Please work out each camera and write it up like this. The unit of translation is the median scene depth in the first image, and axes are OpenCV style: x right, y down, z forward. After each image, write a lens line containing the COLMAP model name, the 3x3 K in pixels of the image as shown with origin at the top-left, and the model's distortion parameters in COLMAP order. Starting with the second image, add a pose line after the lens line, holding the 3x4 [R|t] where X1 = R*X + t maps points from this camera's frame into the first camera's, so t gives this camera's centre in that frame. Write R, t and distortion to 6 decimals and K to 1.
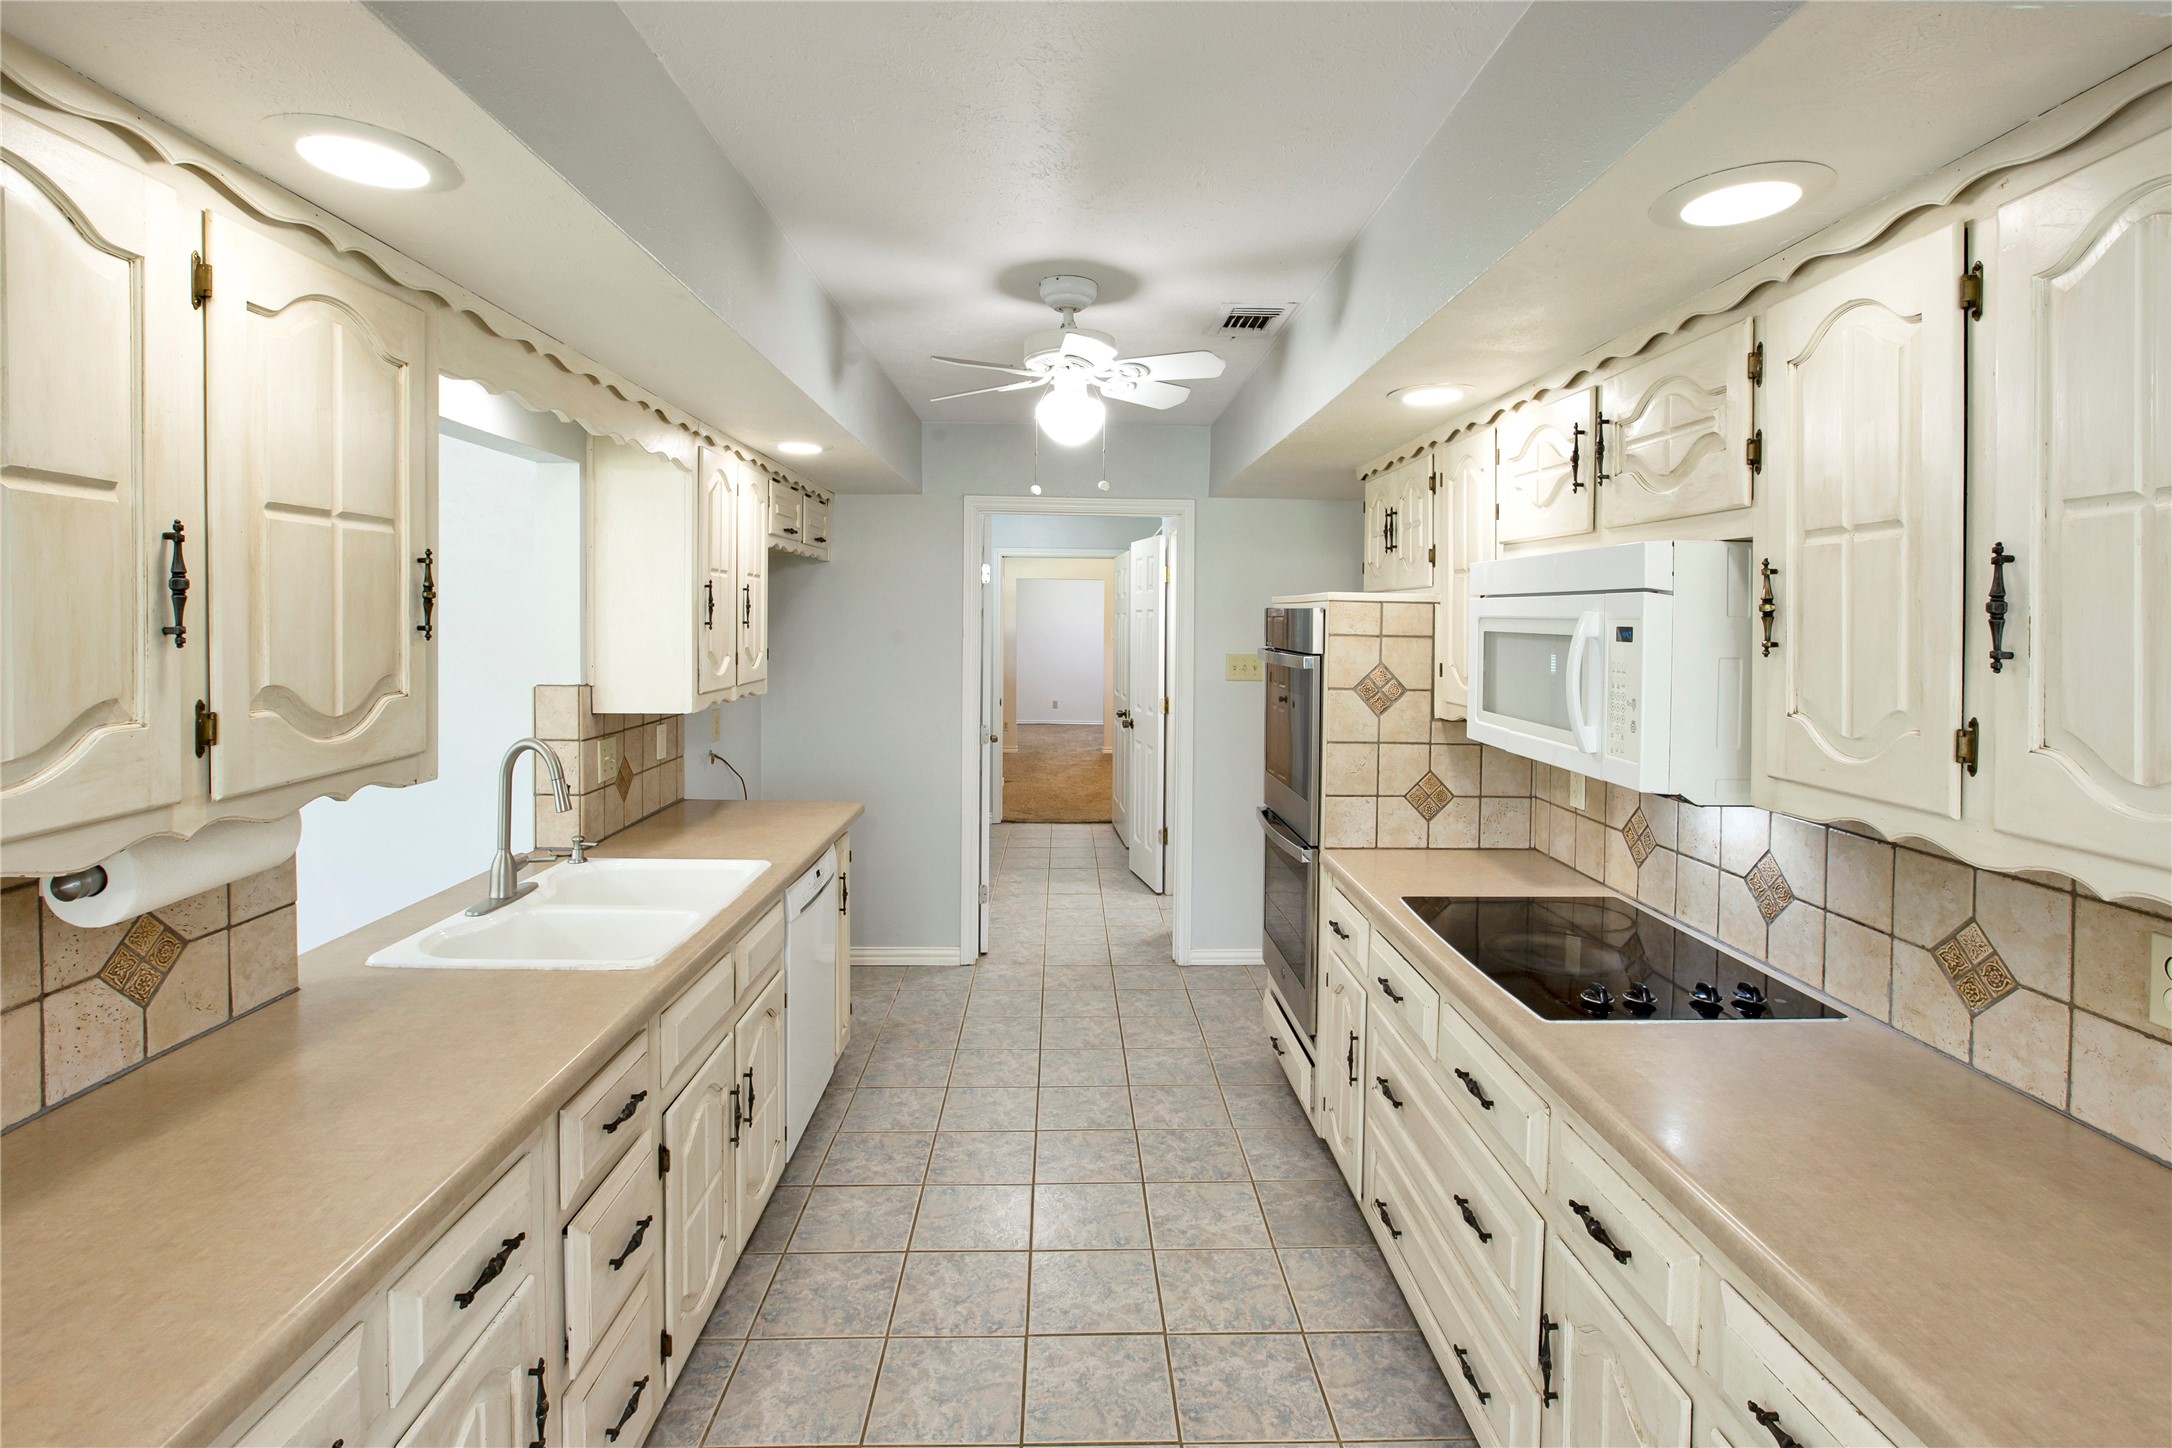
lens RADIAL K [[1014.5, 0, 1052.4], [0, 1014.5, 642.2], [0, 0, 1]] dist [-0.031507, 0.009917]
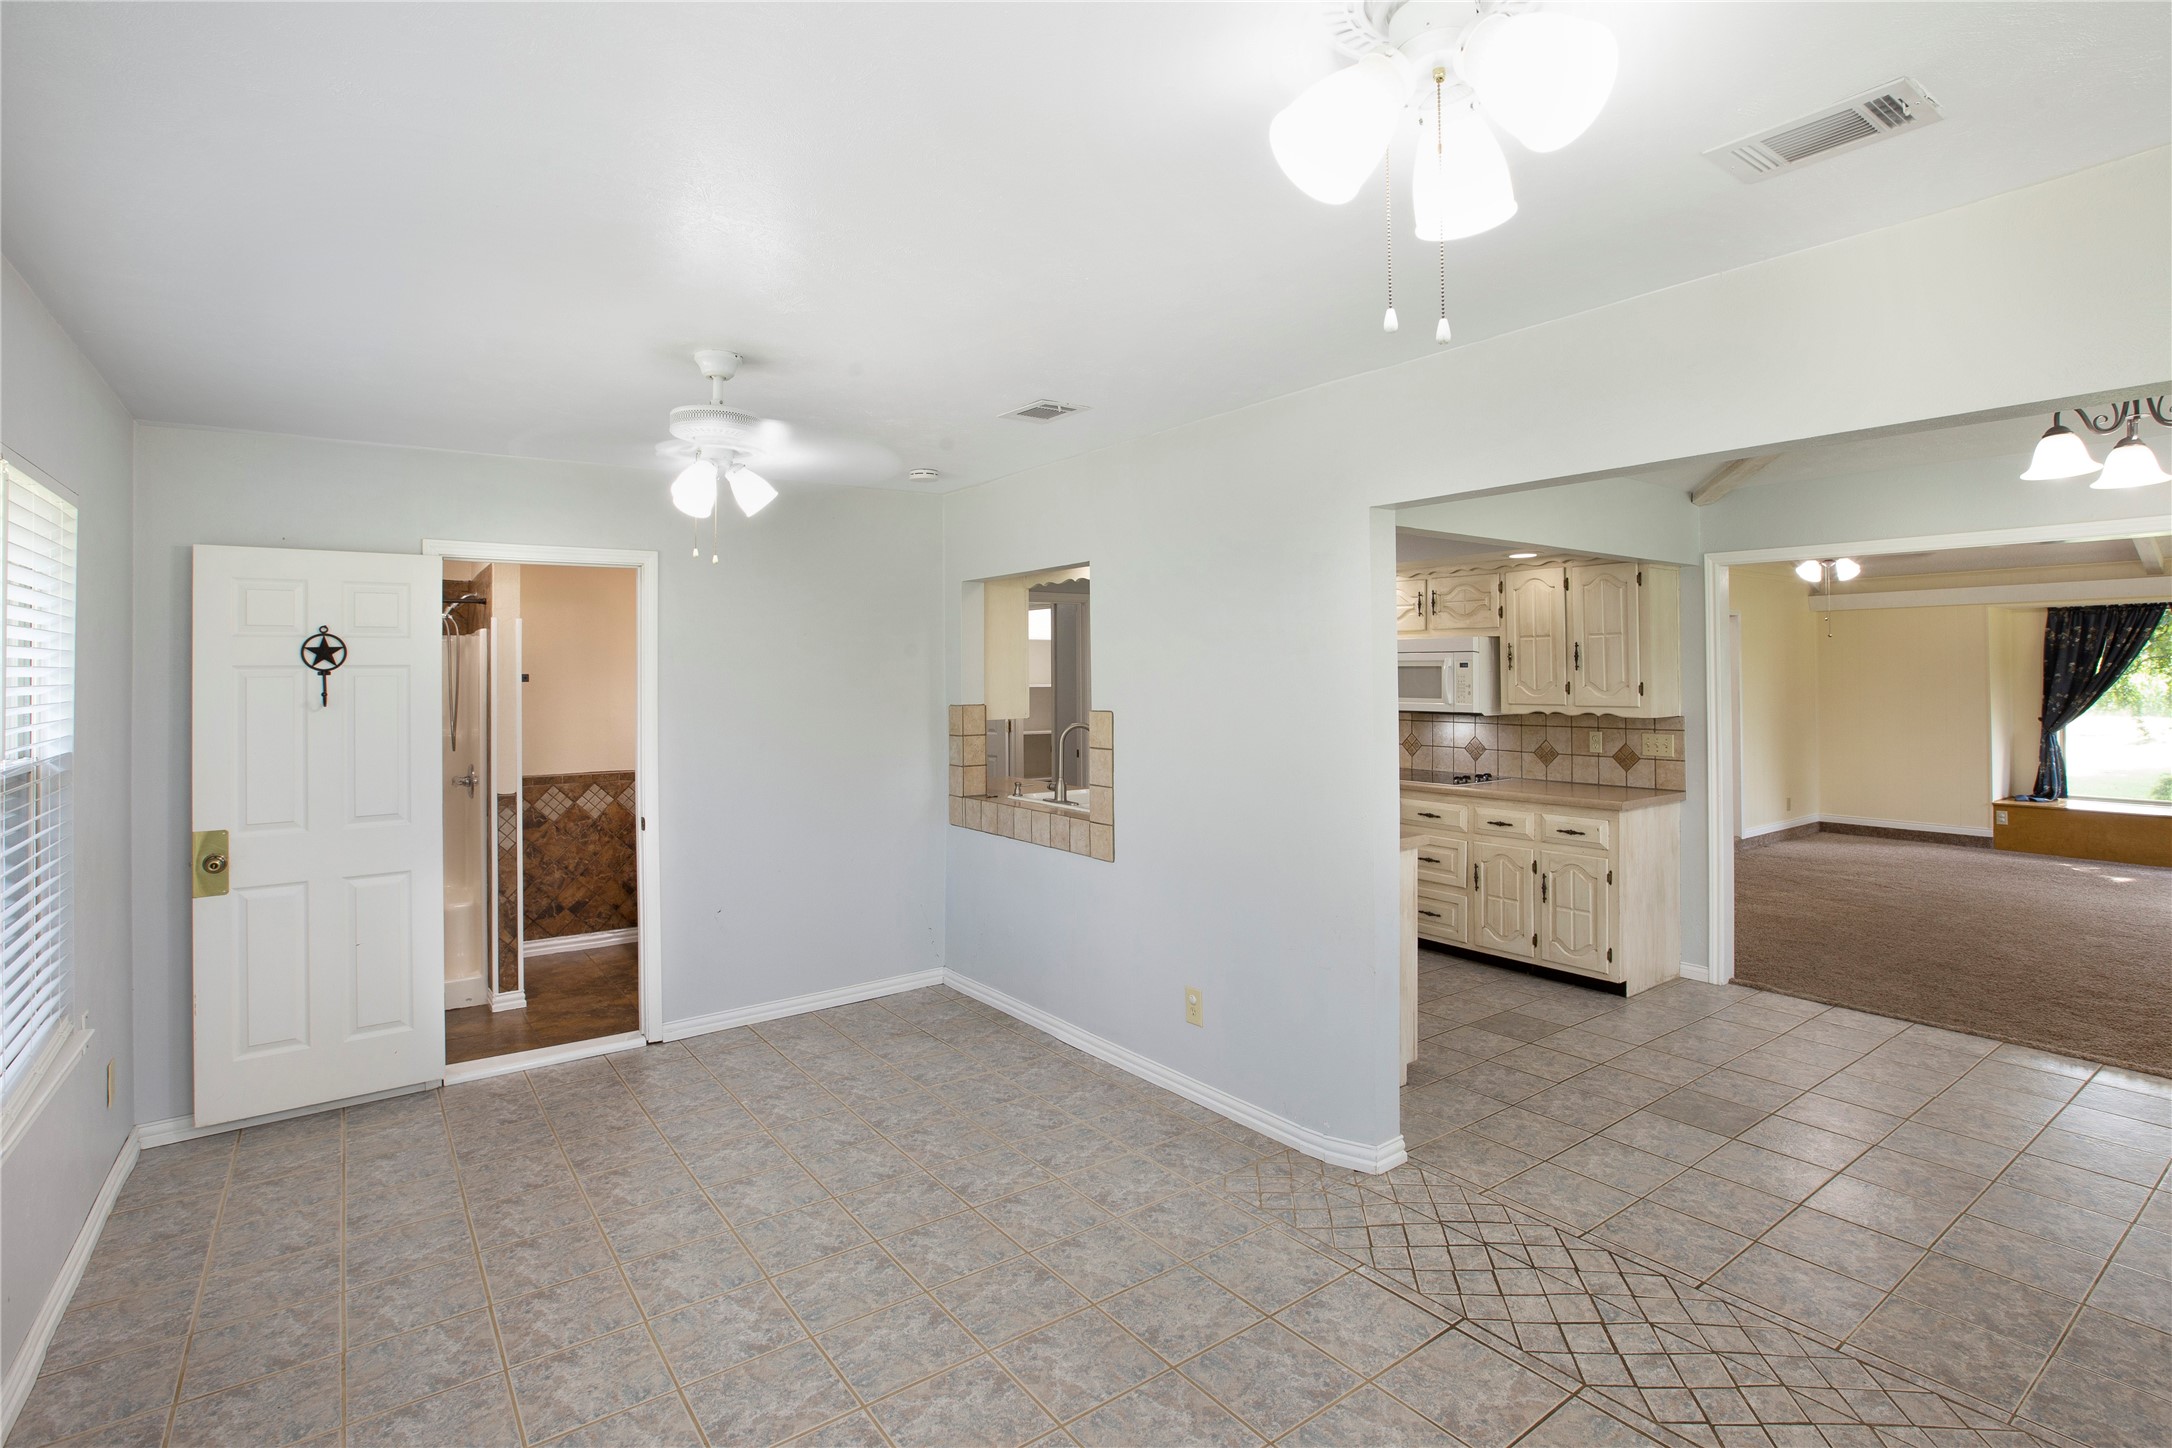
lens RADIAL K [[1047.7, 0, 1086.1], [0, 1047.7, 668.3], [0, 0, 1]] dist [-0.035183, 0.010401]
pose [[0.814356, -0.014479, 0.580185, -2.510951], [0.029876, 0.999409, -0.016994, 0.024398], [-0.579596, 0.031173, 0.814308, -1.085197]]
